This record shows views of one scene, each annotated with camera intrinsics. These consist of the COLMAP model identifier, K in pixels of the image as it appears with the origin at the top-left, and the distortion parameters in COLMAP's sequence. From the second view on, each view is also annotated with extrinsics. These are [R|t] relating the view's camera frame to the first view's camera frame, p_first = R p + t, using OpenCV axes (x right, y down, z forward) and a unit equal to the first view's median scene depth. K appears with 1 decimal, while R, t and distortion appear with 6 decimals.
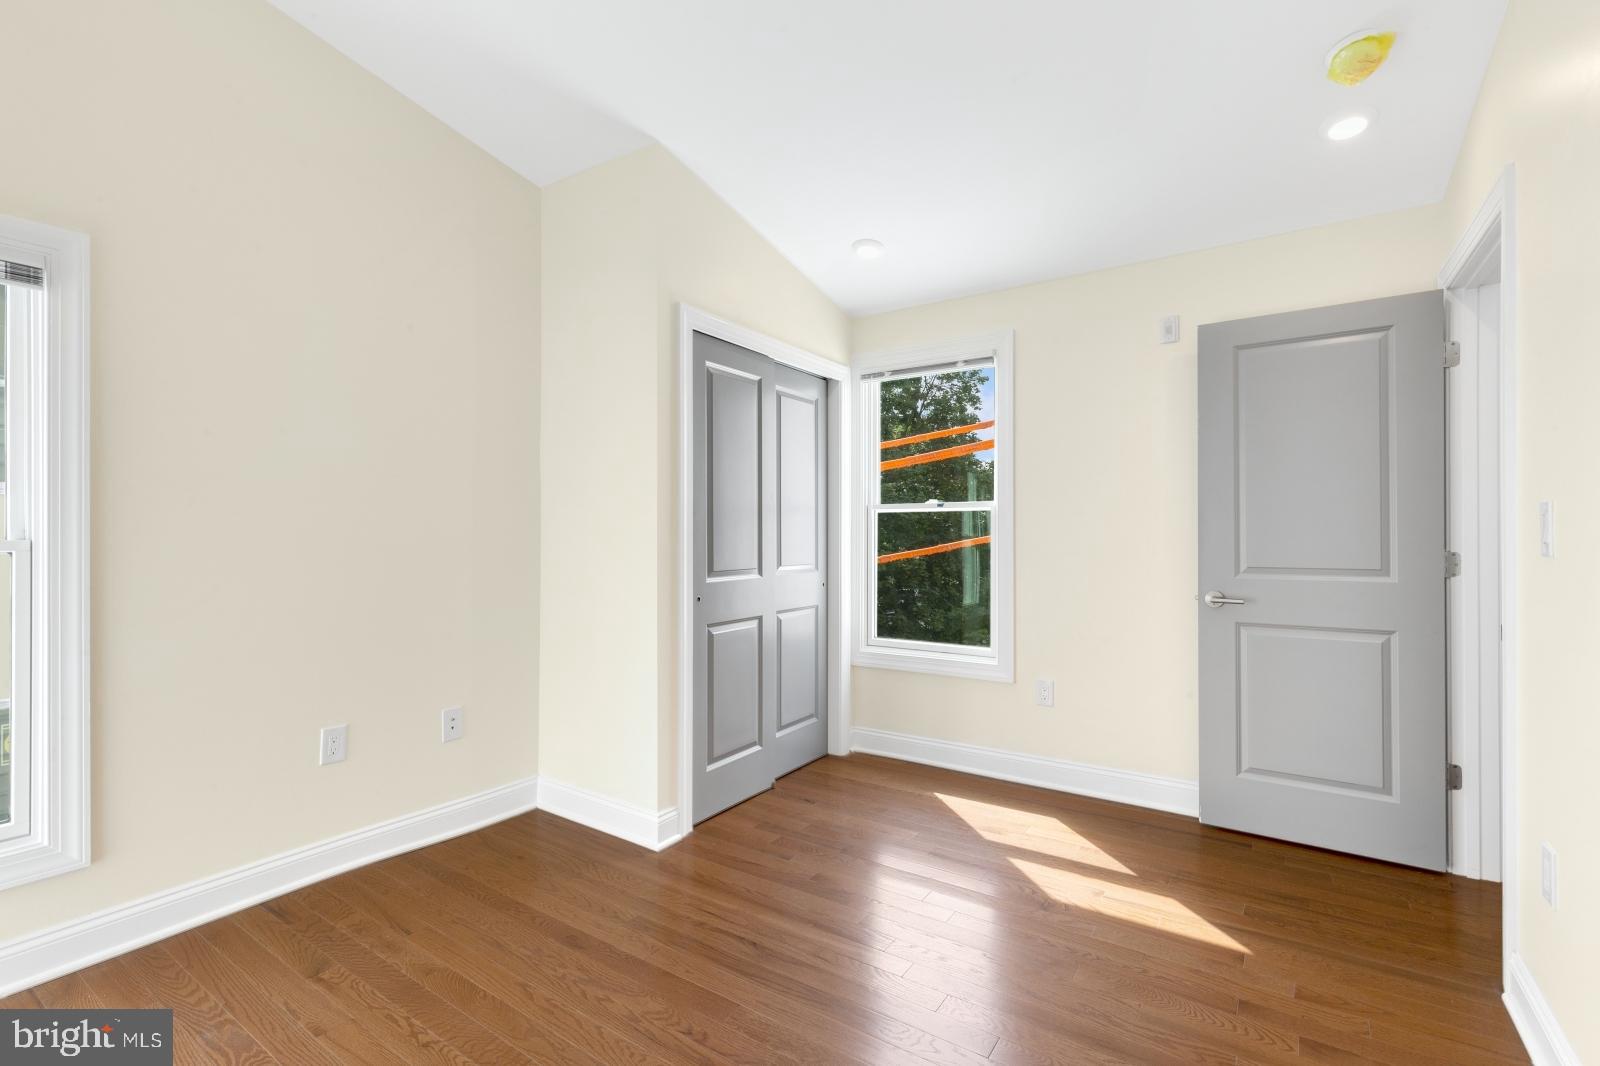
lens RADIAL K [[725.5, 0, 800.0], [0, 725.5, 533.0], [0, 0, 1]] dist [0.003113, -0.000011]
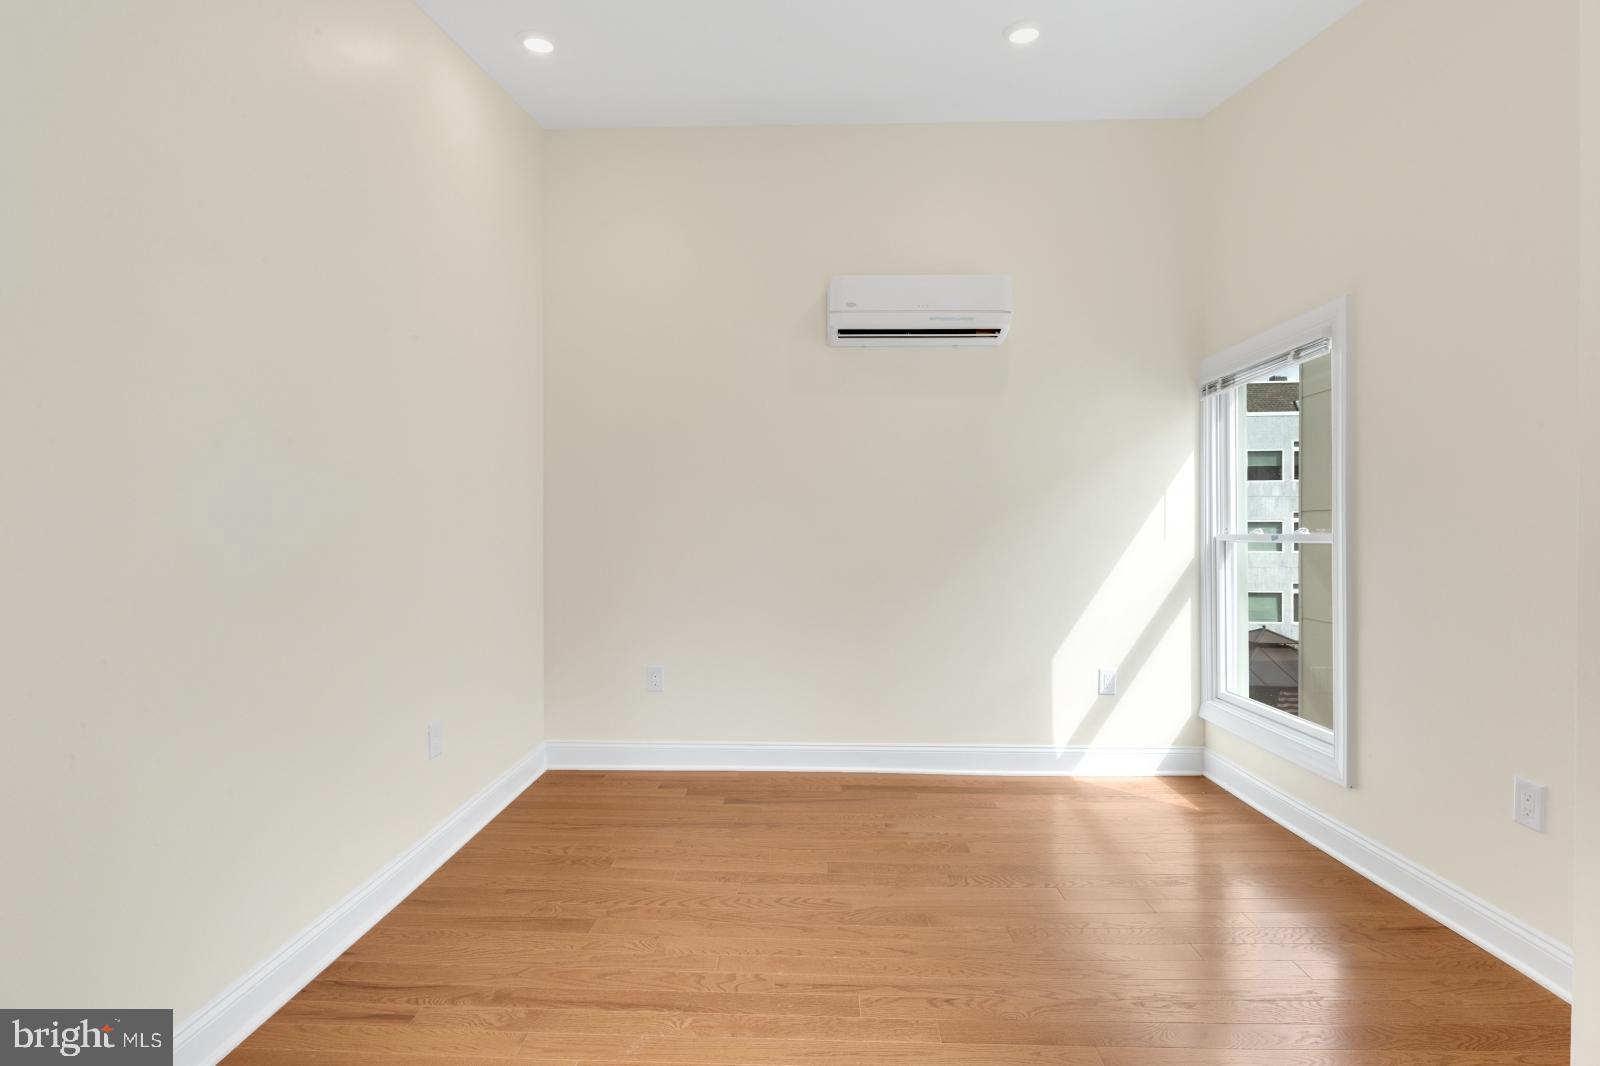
lens RADIAL K [[722.3, 0, 789.7], [0, 722.3, 540.5], [0, 0, 1]] dist [-0.002762, -0.001028]
pose [[-0.855386, 0.004135, -0.517975, 0.378218], [0.003191, 0.999991, 0.002714, 0.010902], [0.517982, 0.000668, -0.855392, 1.153529]]
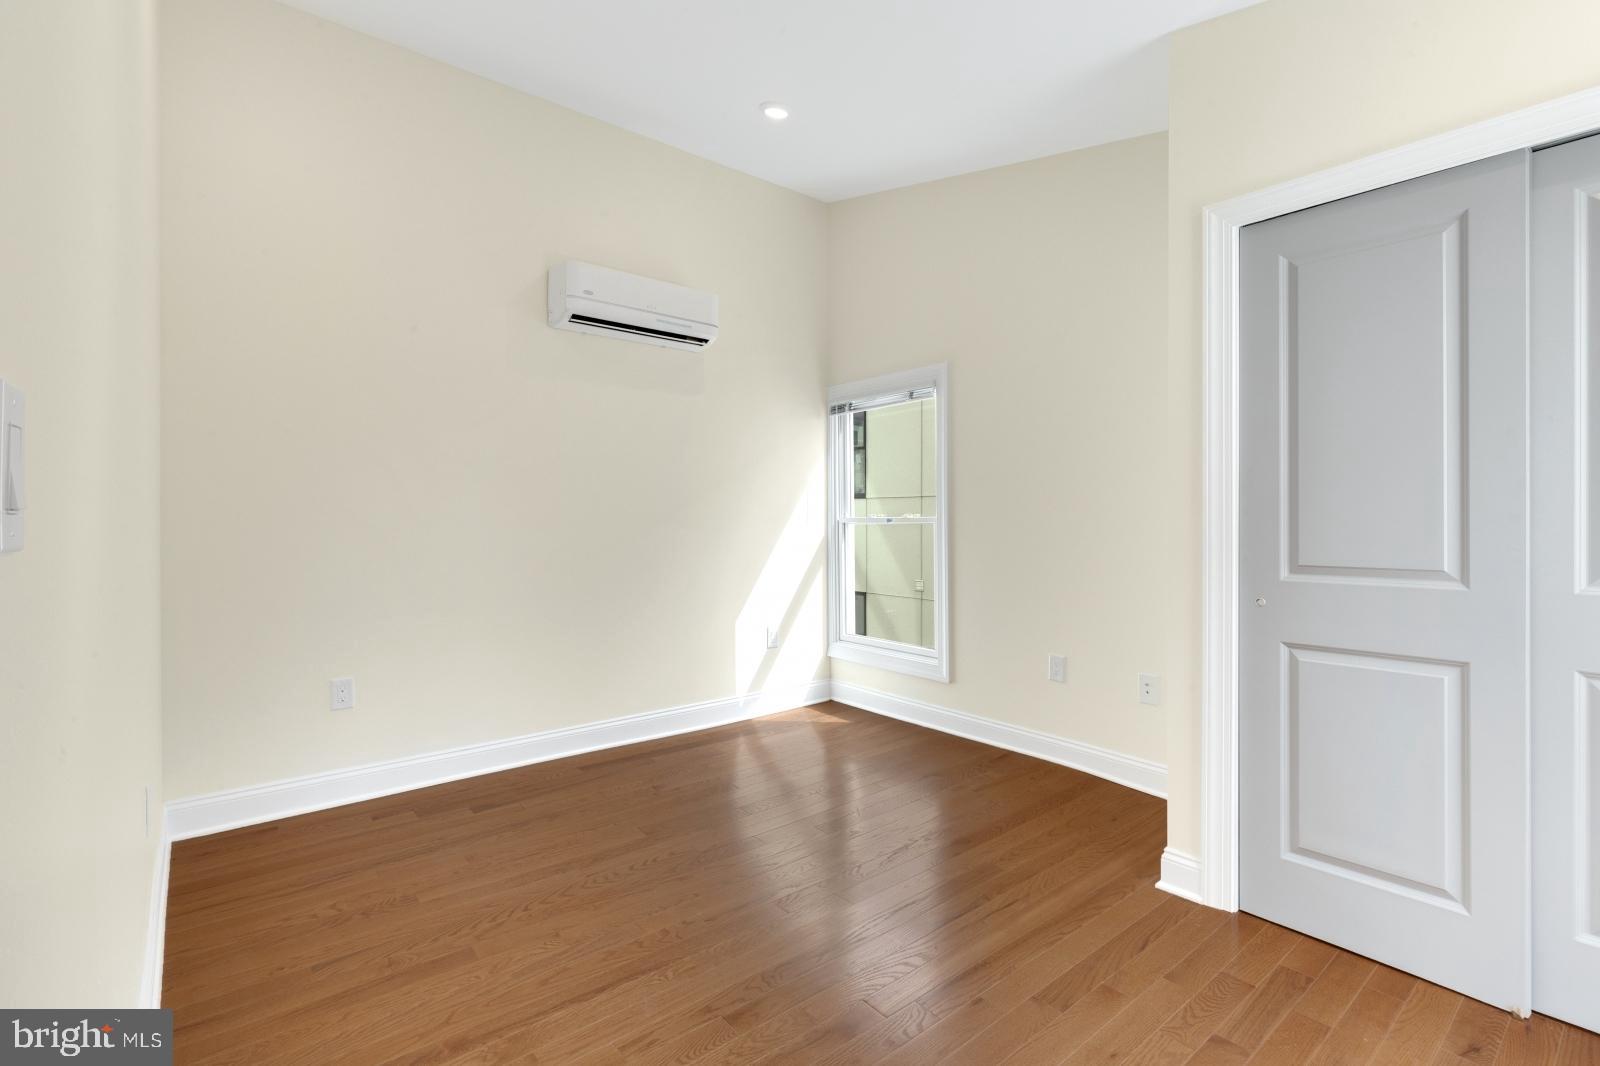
lens RADIAL K [[735.3, 0, 794.9], [0, 735.3, 527.0], [0, 0, 1]] dist [0.005043, -0.001263]
pose [[-0.298973, 0.011039, -0.954198, 0.760990], [0.007234, 0.999931, 0.009302, 0.009613], [0.954234, -0.004121, -0.299032, 0.877822]]
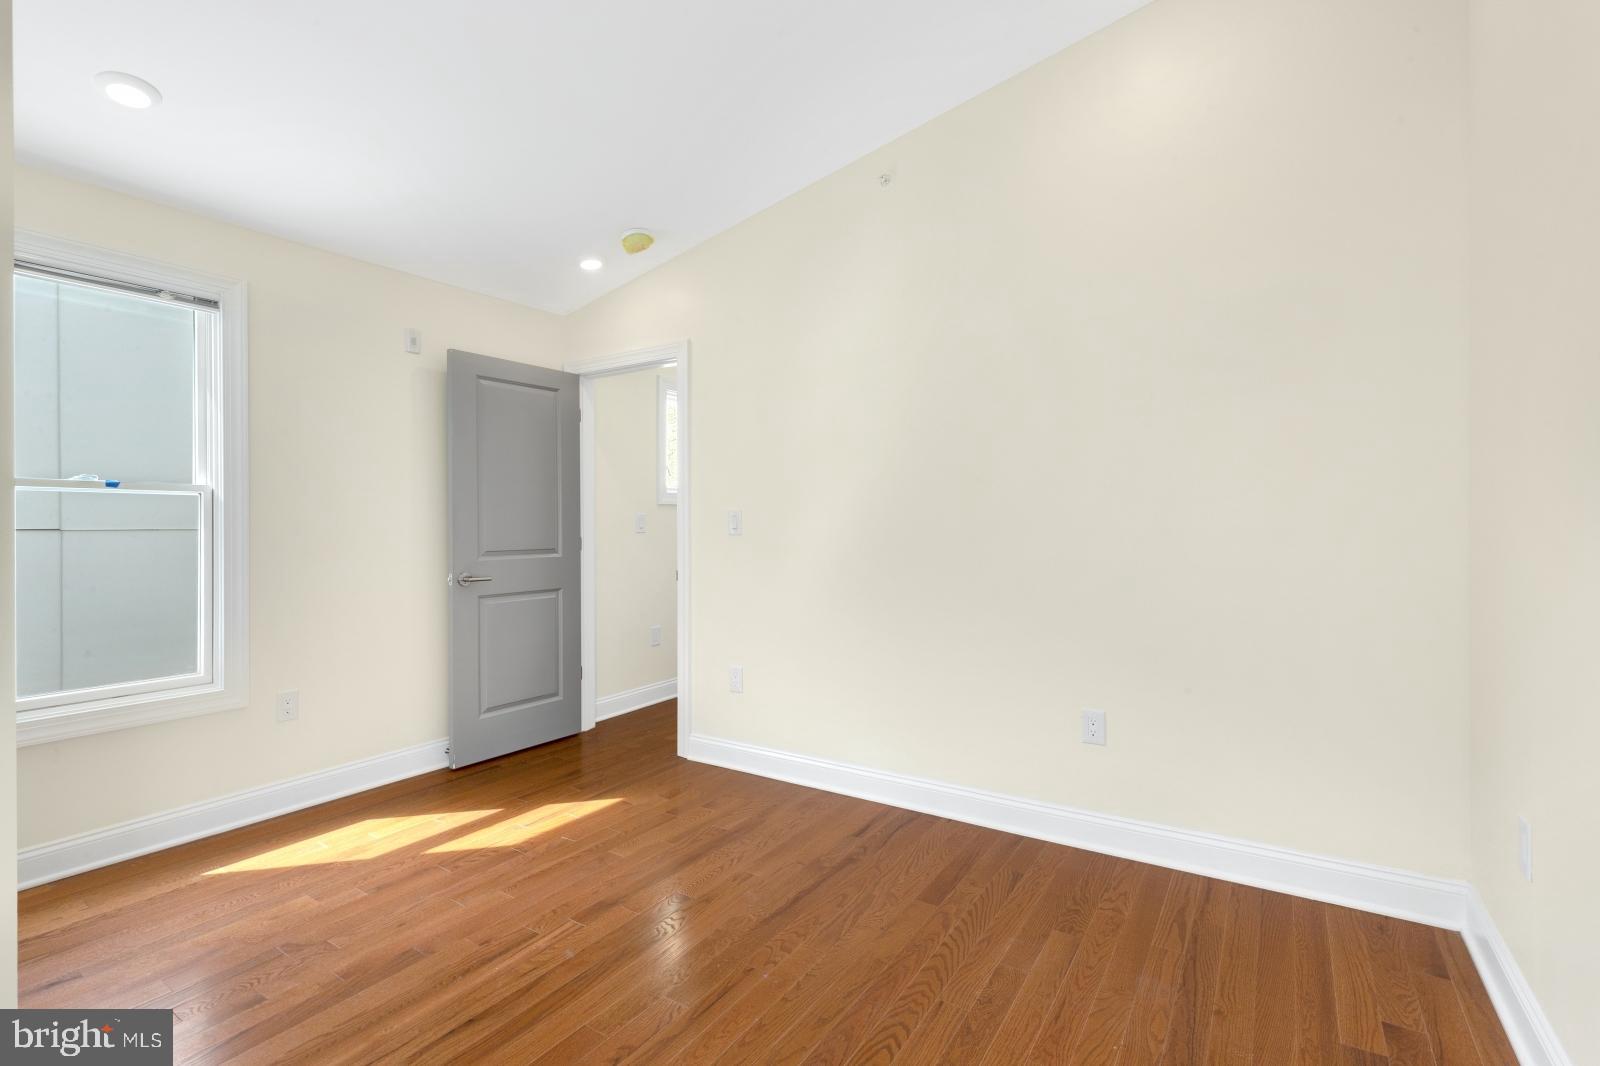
lens RADIAL K [[712.7, 0, 795.8], [0, 712.7, 540.7], [0, 0, 1]] dist [-0.003914, -0.000790]
pose [[-0.005532, -0.021824, 0.999747, -0.687947], [-0.001436, 0.999761, 0.021817, -0.001902], [-0.999984, -0.001315, -0.005562, 0.502593]]
